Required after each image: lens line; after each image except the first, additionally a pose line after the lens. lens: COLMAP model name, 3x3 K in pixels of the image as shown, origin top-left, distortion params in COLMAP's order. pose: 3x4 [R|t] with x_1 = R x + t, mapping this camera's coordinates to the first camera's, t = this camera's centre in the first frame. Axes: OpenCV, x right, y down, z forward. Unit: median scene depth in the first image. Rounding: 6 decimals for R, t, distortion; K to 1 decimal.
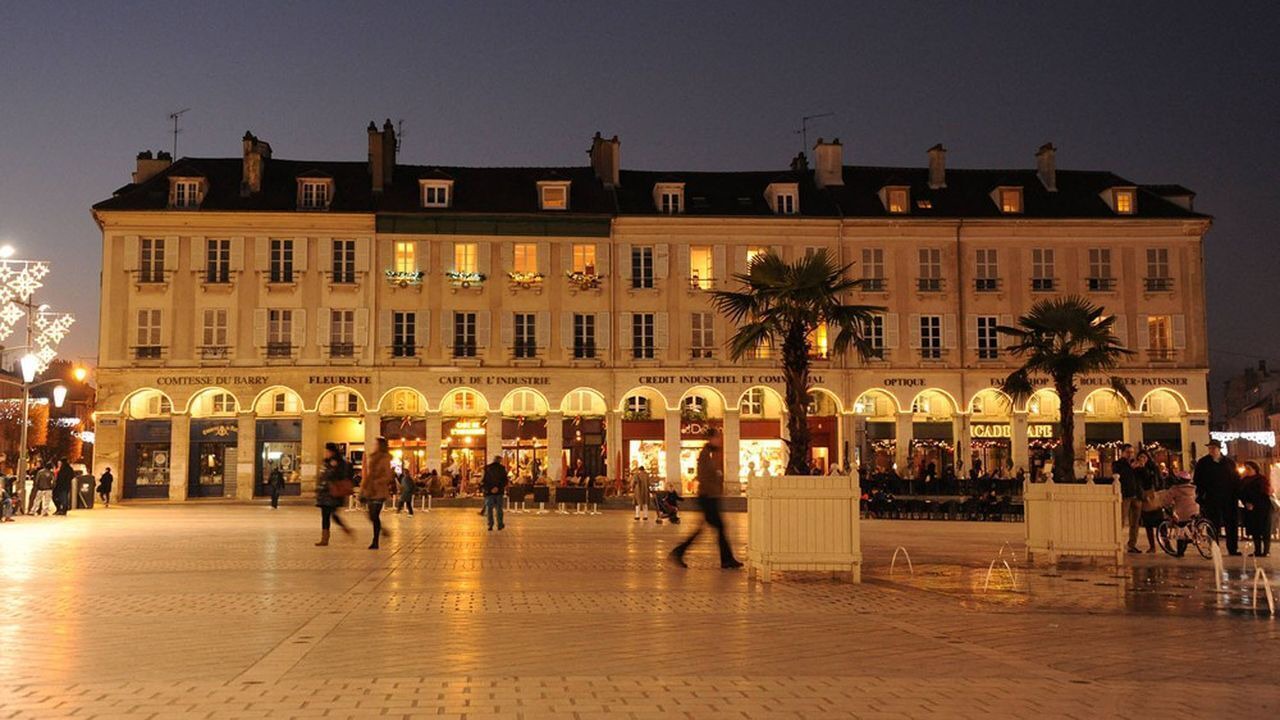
lens RADIAL K [[1090.1, 0, 640.0], [0, 1090.1, 317.9], [0, 0, 1]] dist [0.167712, 0.001680]
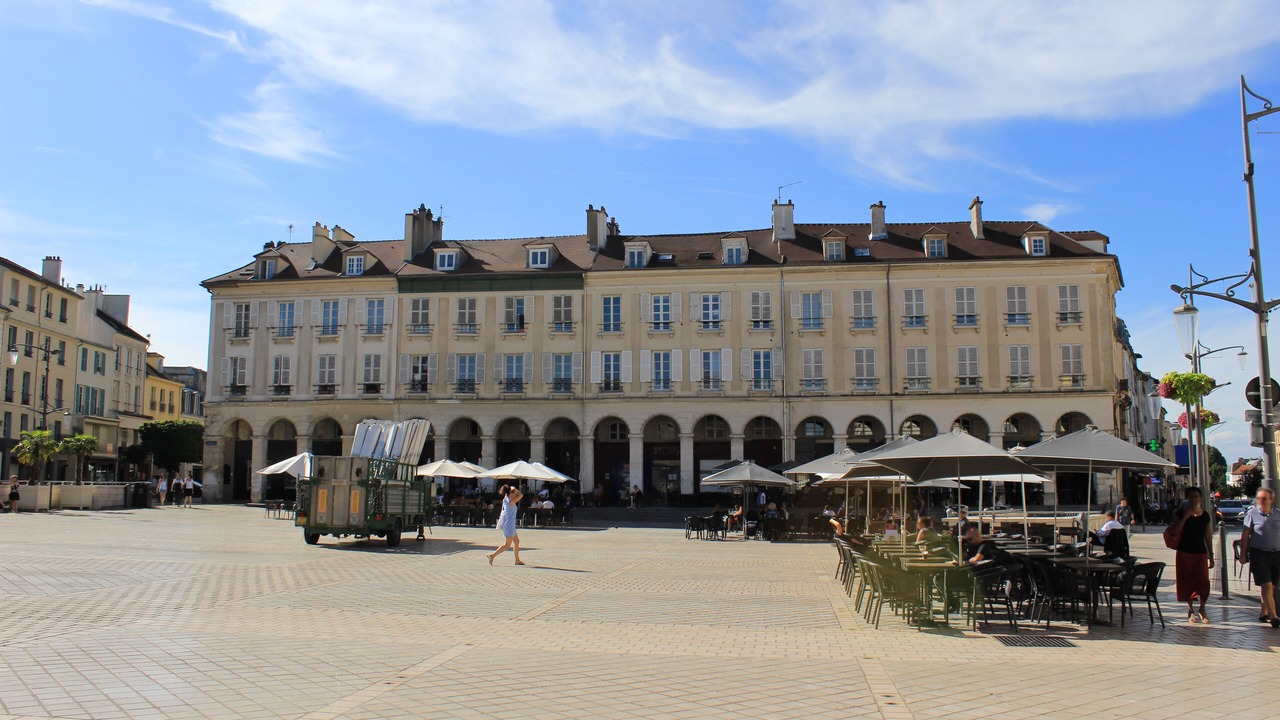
lens RADIAL K [[928.3, 0, 639.9], [0, 928.3, 320.2], [0, 0, 1]] dist [-0.005105, -0.000952]
pose [[0.982439, -0.027200, -0.184592, 0.214158], [0.020382, 0.999042, -0.038735, 0.000391], [0.185469, 0.034293, 0.982052, 0.015150]]
